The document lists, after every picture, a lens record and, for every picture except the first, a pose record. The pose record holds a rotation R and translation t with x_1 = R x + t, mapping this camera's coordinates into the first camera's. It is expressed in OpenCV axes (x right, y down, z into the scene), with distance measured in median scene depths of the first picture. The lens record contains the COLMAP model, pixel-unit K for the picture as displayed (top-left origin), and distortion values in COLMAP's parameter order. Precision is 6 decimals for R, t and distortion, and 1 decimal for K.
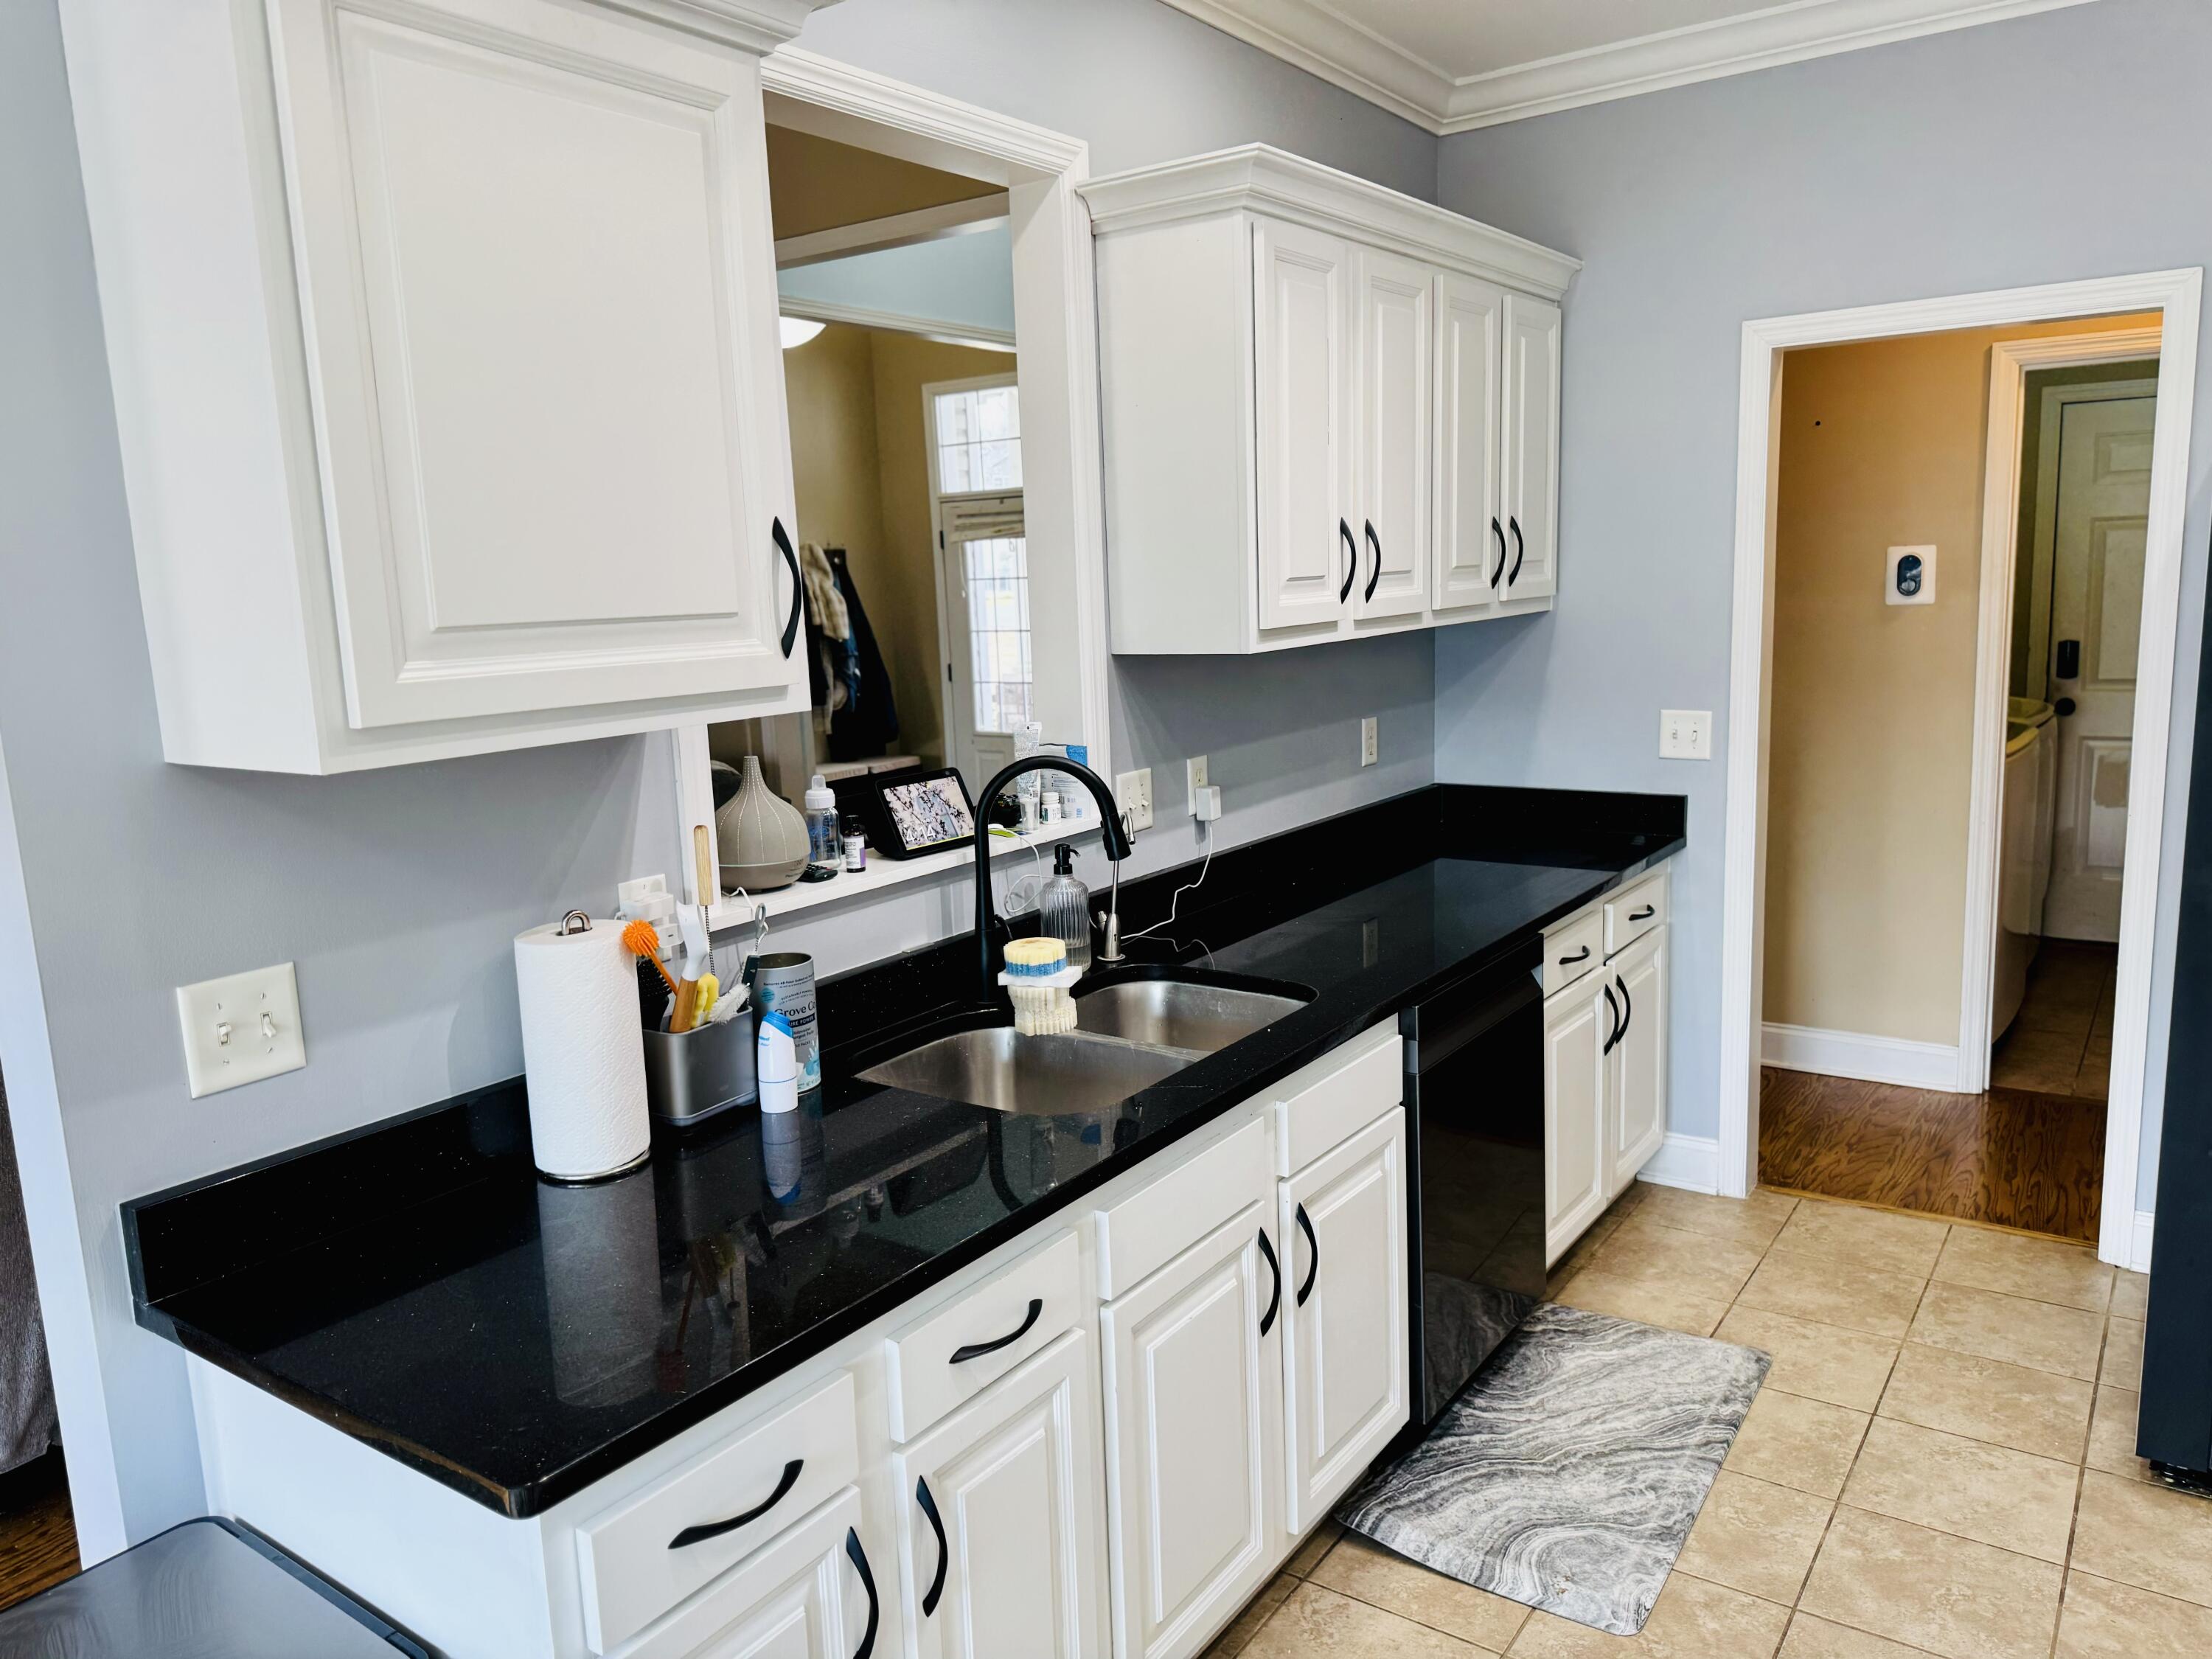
lens RADIAL K [[1571.6, 0, 1105.7], [0, 1571.6, 836.4], [0, 0, 1]] dist [0.009529, -0.009327]
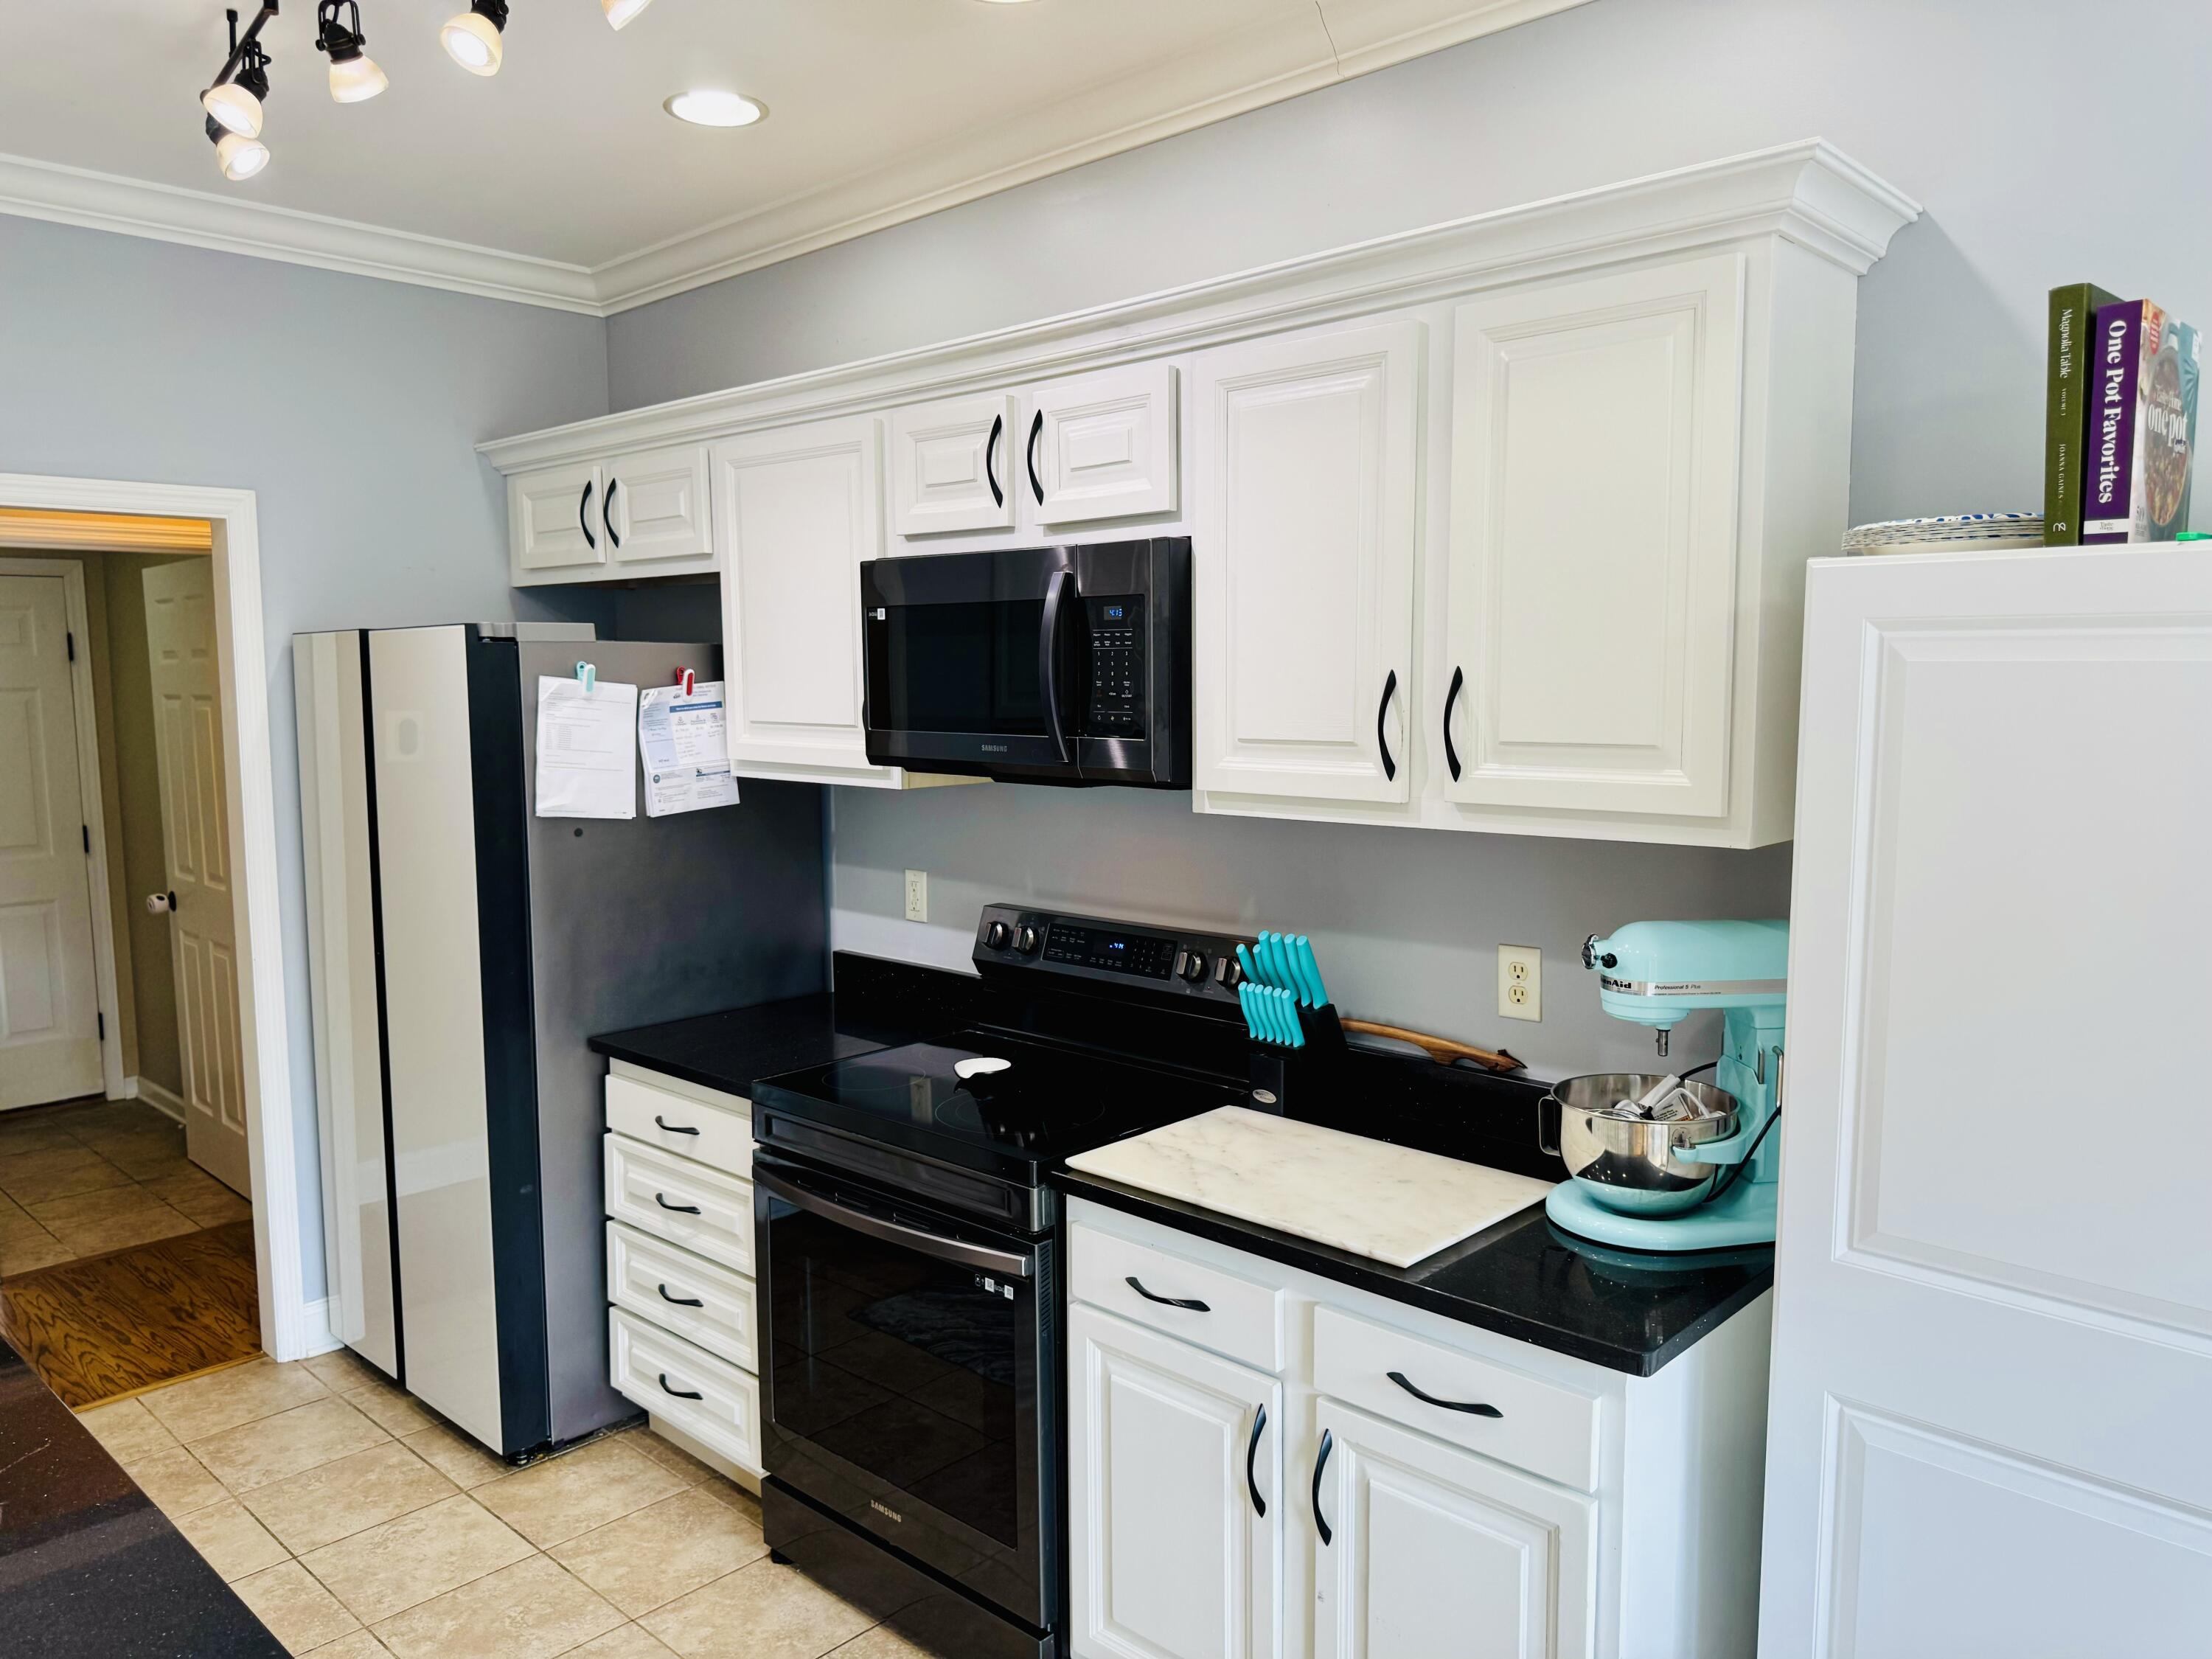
lens RADIAL K [[1571.6, 0, 1105.7], [0, 1571.6, 836.4], [0, 0, 1]] dist [0.009529, -0.009327]
pose [[0.134184, -0.057699, 0.989275, -0.455194], [0.165218, 0.985633, 0.035076, -0.045331], [-0.977086, 0.158739, 0.141789, 0.288366]]
